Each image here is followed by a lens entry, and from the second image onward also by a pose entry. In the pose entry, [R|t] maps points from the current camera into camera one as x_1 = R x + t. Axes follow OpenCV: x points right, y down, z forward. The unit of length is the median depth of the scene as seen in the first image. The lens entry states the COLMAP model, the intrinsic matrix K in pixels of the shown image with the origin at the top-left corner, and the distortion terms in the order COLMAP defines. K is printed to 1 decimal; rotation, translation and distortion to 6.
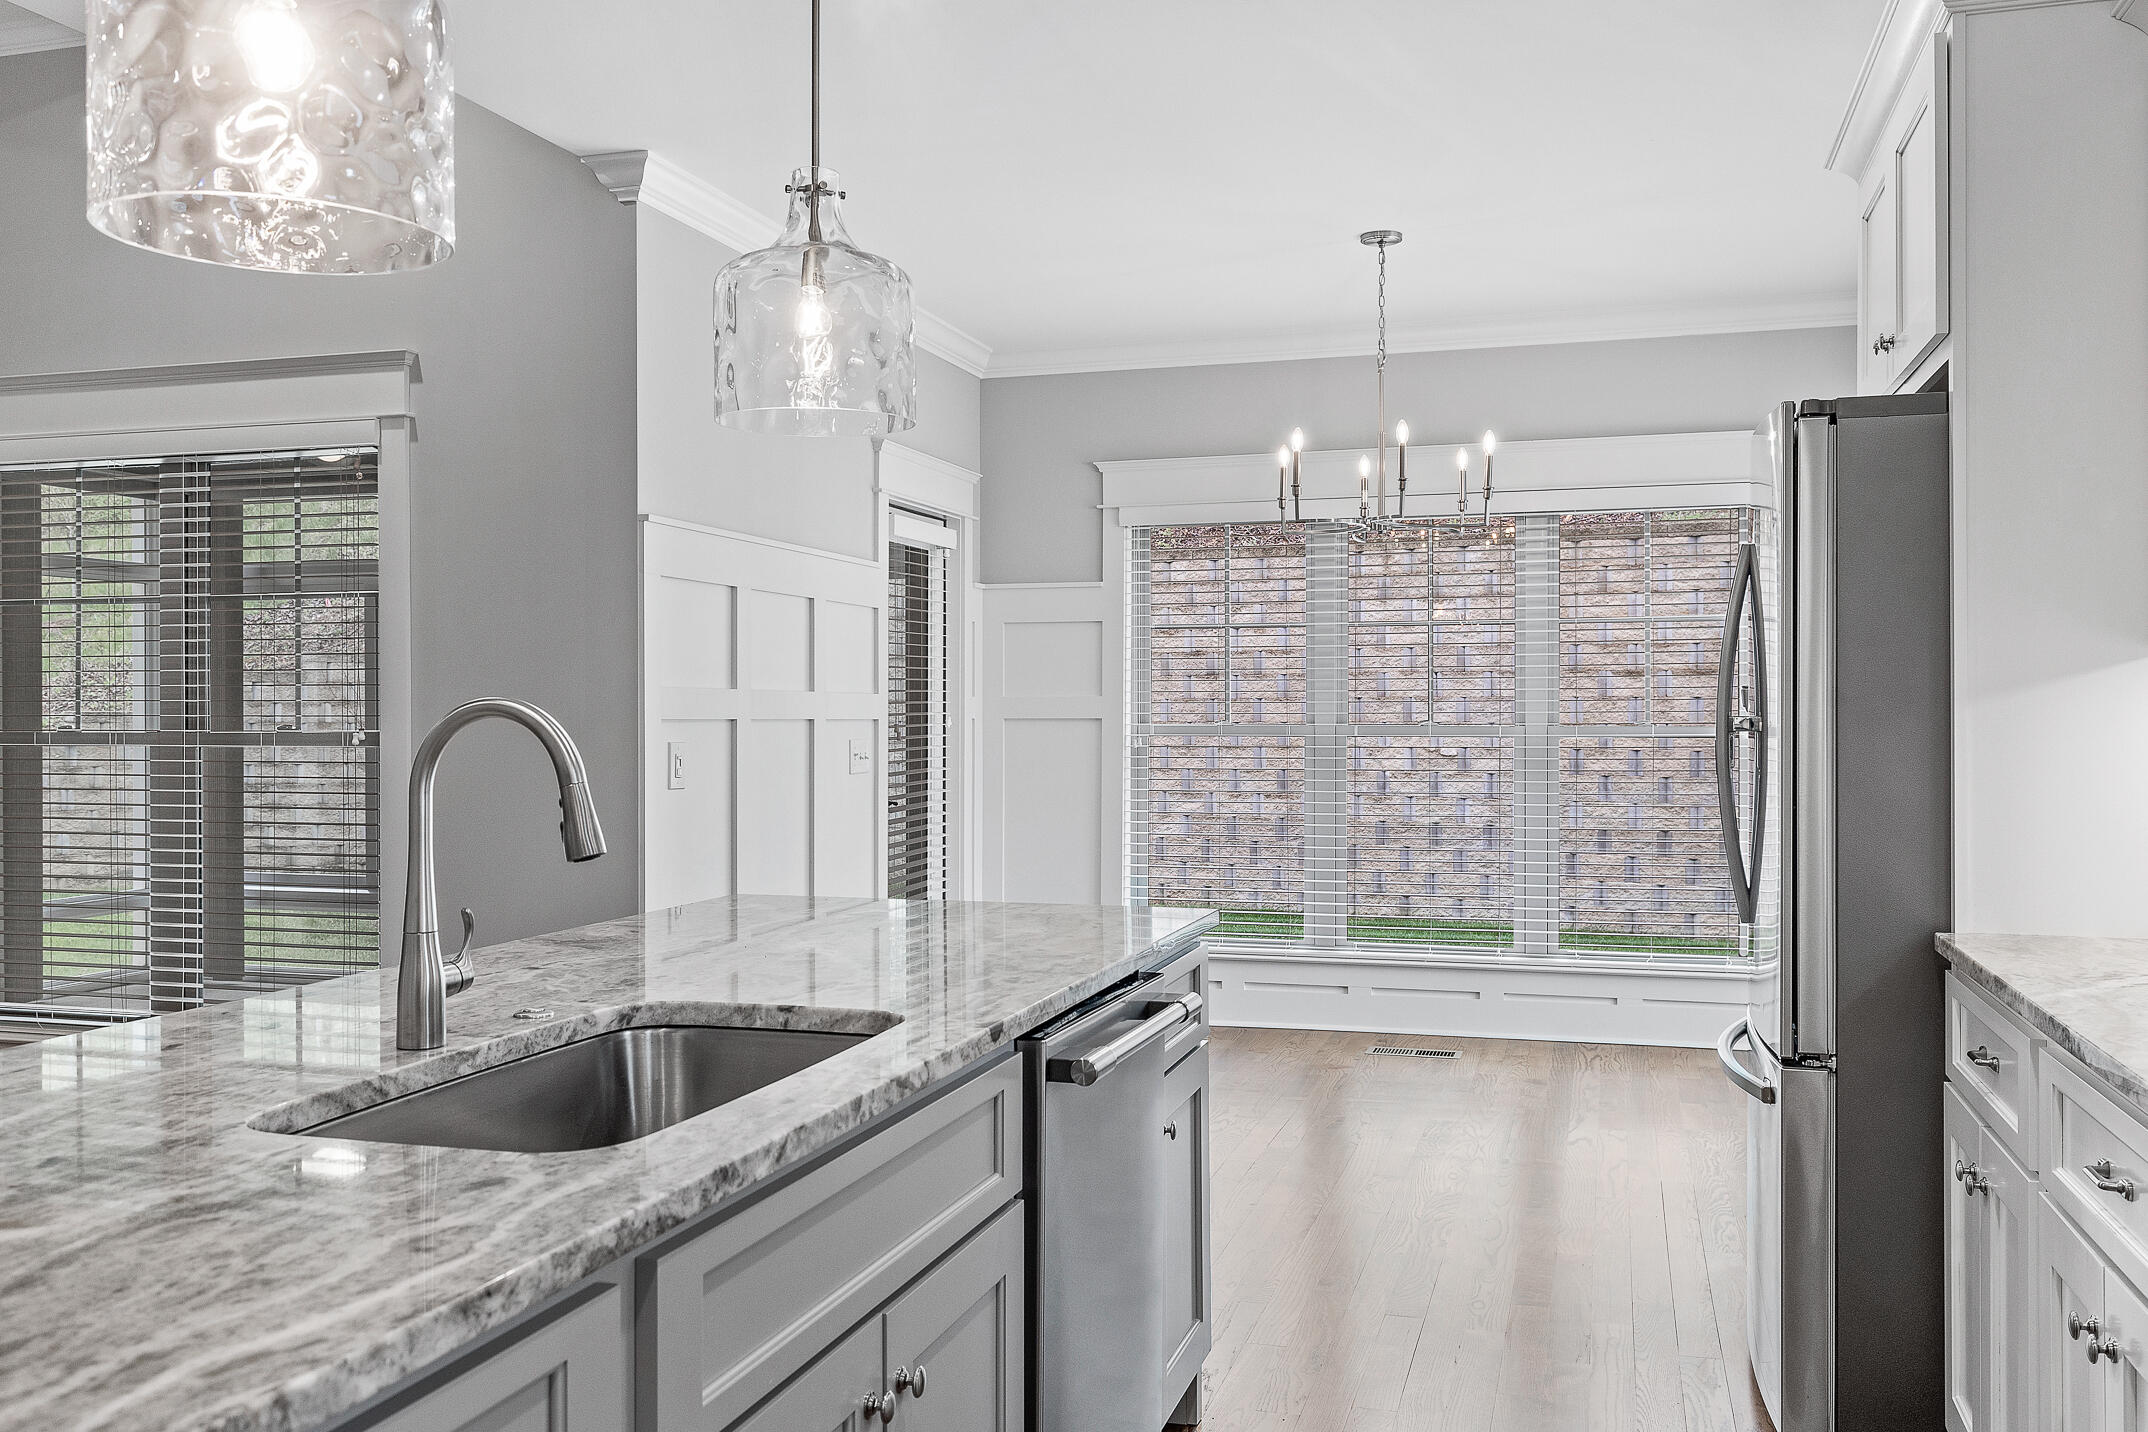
lens RADIAL K [[1826.3, 0, 1079.1], [0, 1826.3, 721.7], [0, 0, 1]] dist [0.011311, 0.000757]
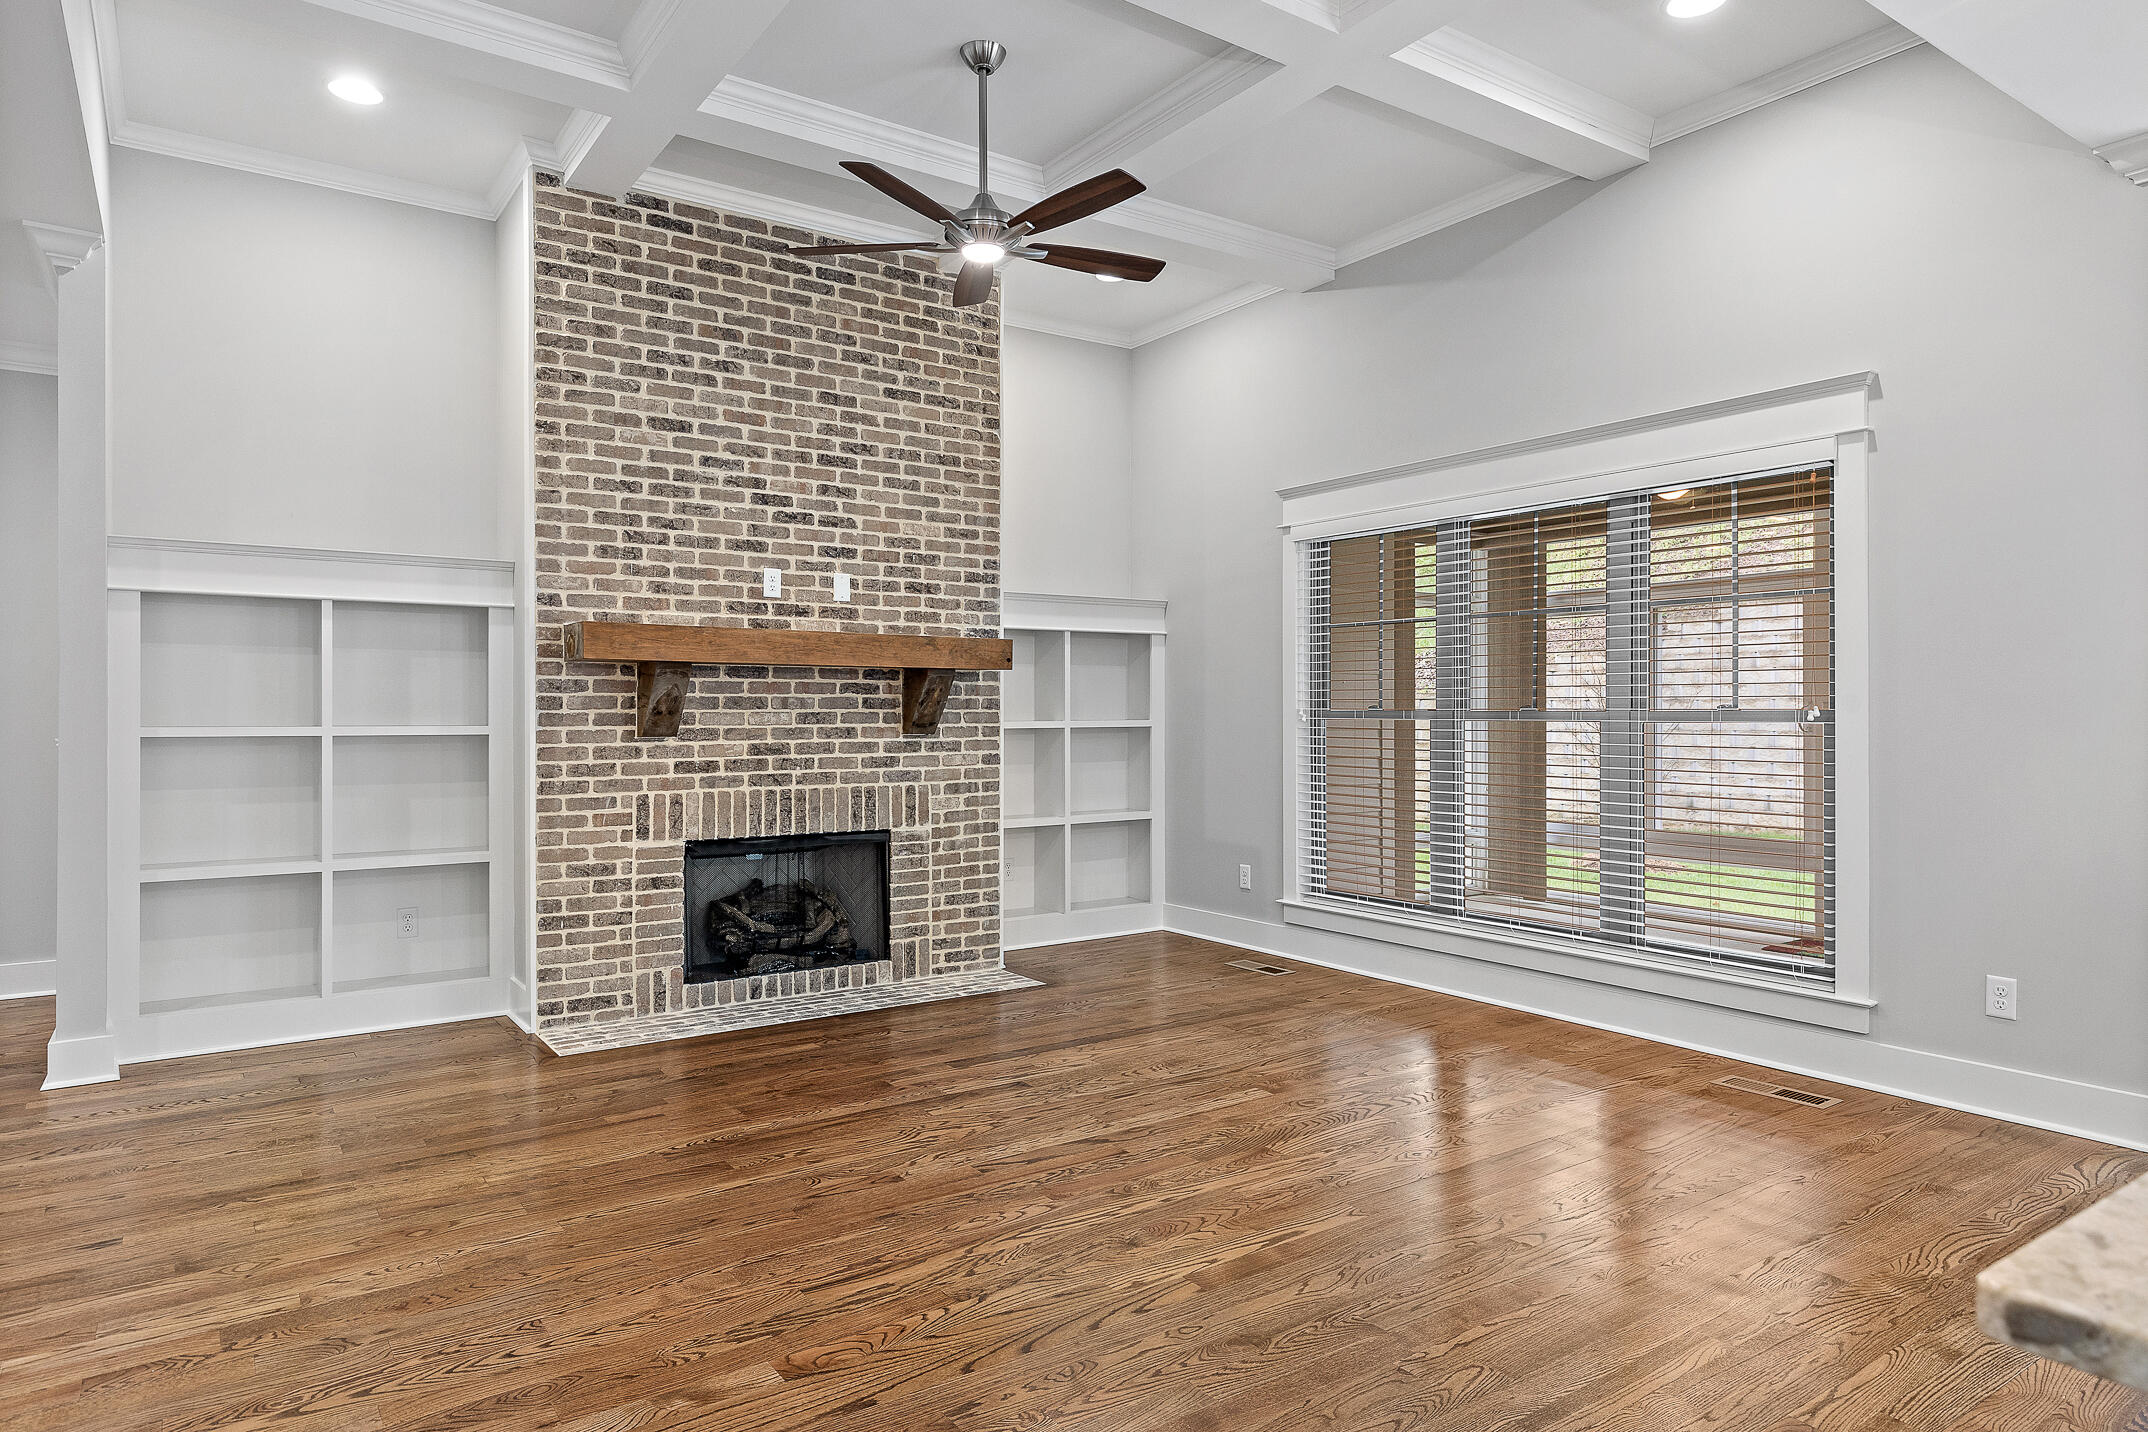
lens RADIAL K [[1273.4, 0, 1072.2], [0, 1273.4, 714.4], [0, 0, 1]] dist [0.017965, -0.001229]
pose [[0.781707, 0.006274, -0.623615, -0.098876], [-0.001064, 0.999961, 0.008726, 0.000402], [0.623646, -0.006157, 0.781683, 0.030618]]
